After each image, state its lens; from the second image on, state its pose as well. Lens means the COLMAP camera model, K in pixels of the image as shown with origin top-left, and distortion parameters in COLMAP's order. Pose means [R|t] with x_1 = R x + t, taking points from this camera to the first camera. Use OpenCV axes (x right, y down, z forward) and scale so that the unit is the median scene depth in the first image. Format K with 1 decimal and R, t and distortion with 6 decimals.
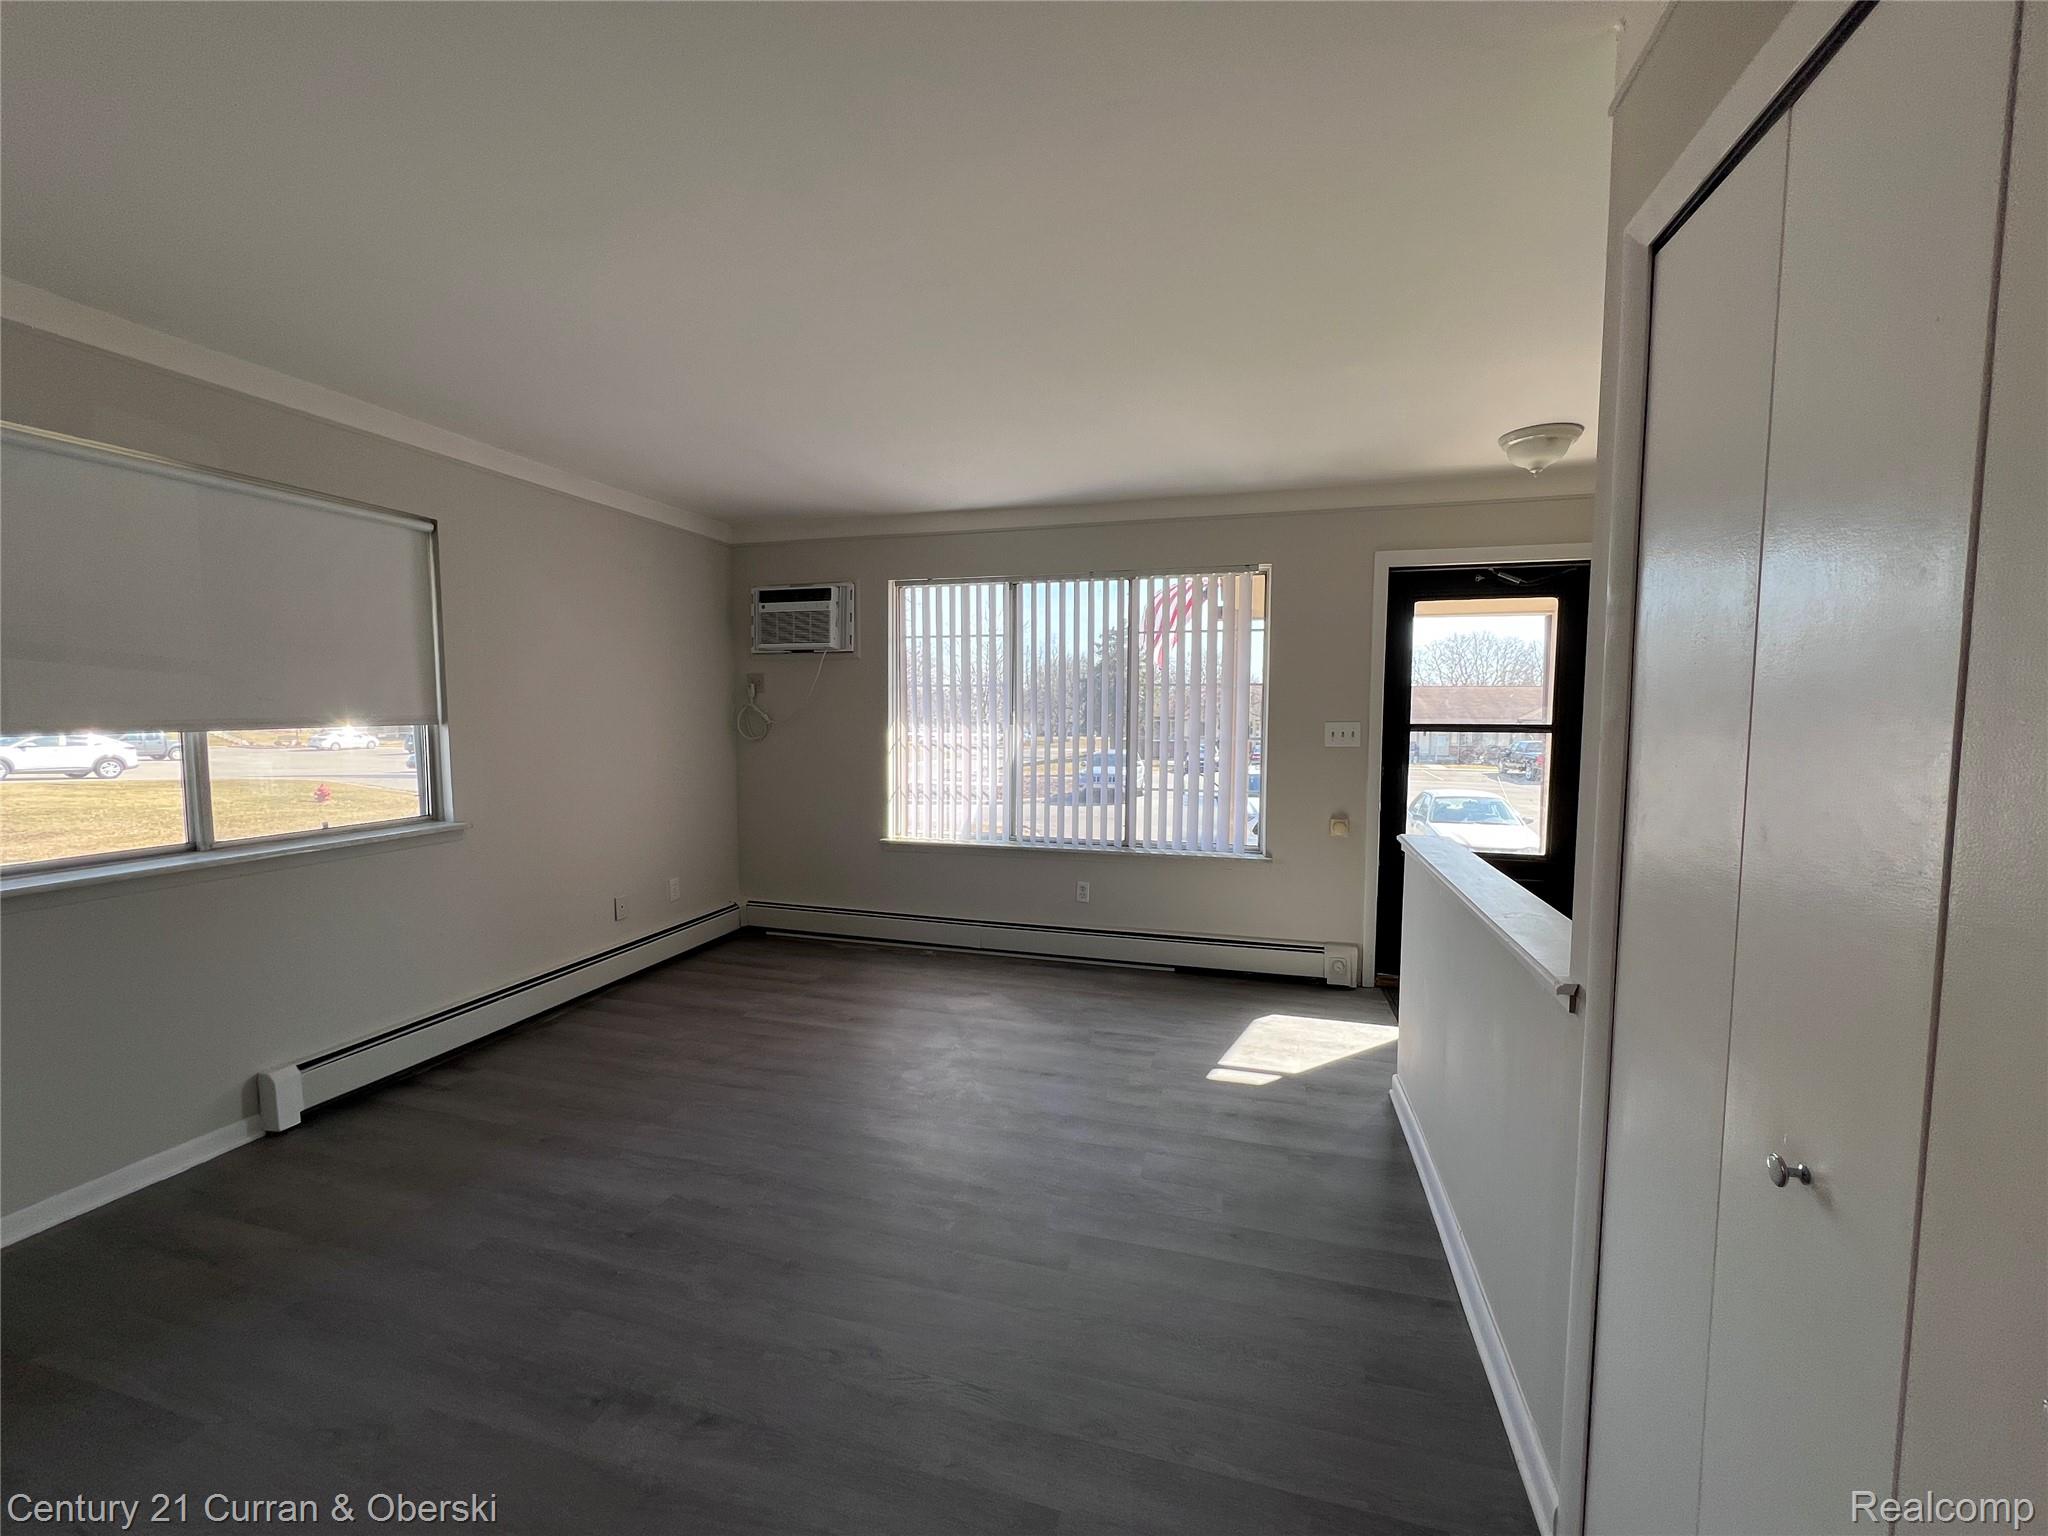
lens RADIAL K [[819.6, 0, 1030.8], [0, 819.6, 766.5], [0, 0, 1]] dist [-0.000398, 0.000184]
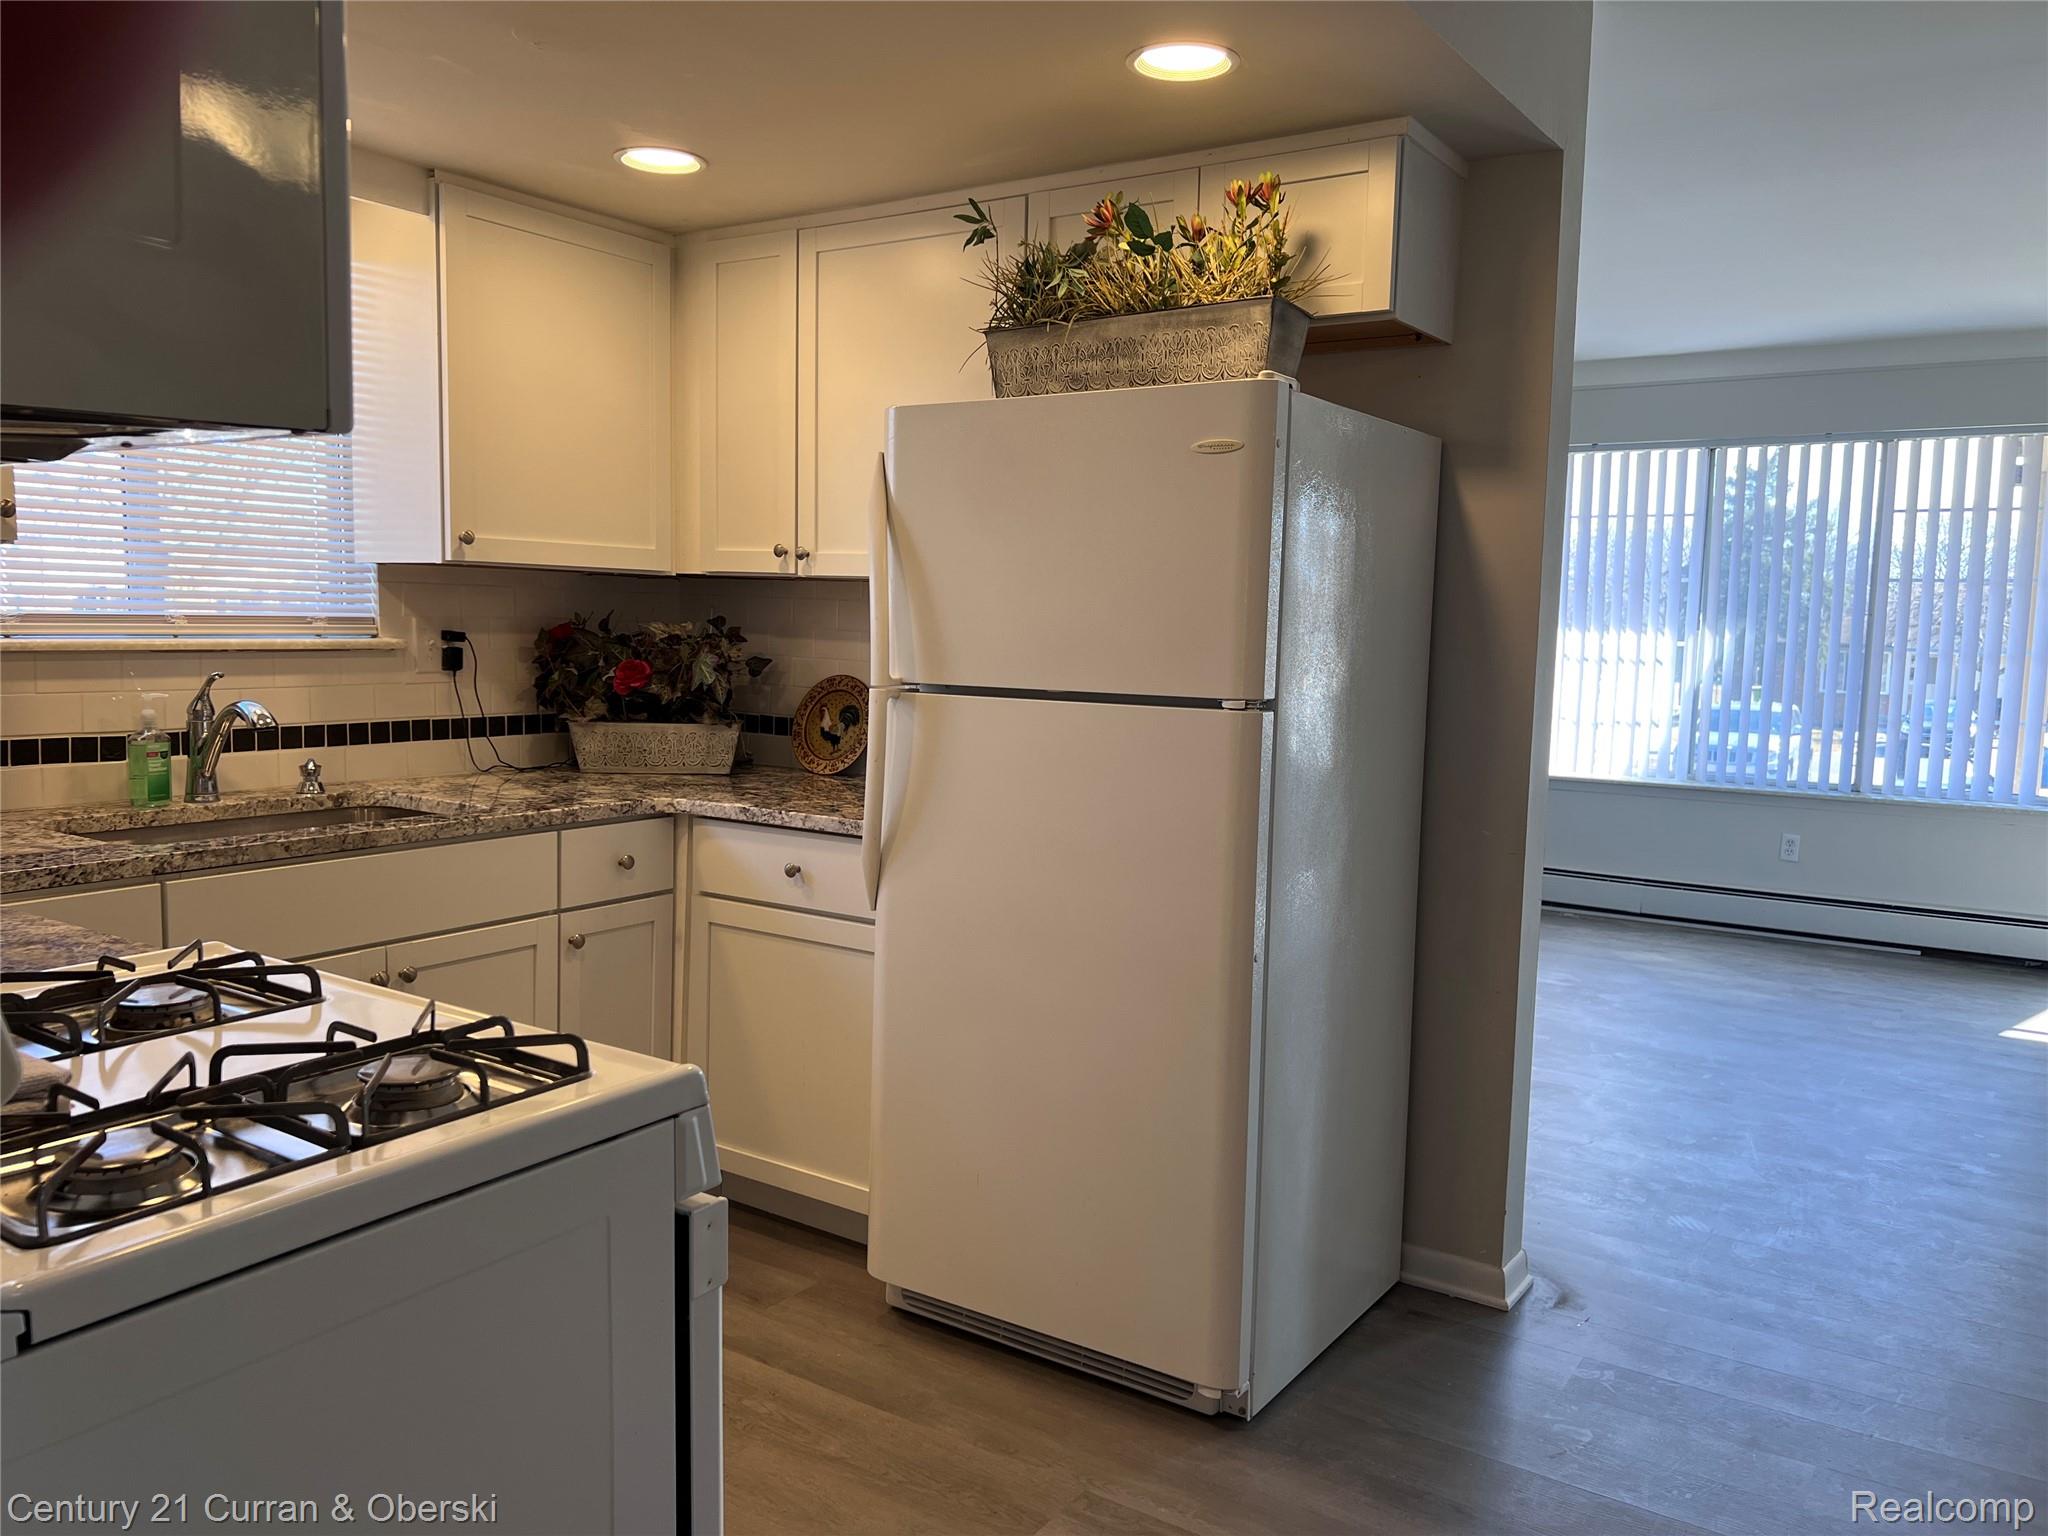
lens RADIAL K [[1537.5, 0, 1034.7], [0, 1537.5, 770.5], [0, 0, 1]] dist [0.030897, -0.022339]
pose [[0.948620, 0.050297, -0.312394, -0.165584], [-0.040558, 0.998469, 0.037601, 0.056133], [0.313807, -0.022999, 0.949208, -0.630632]]
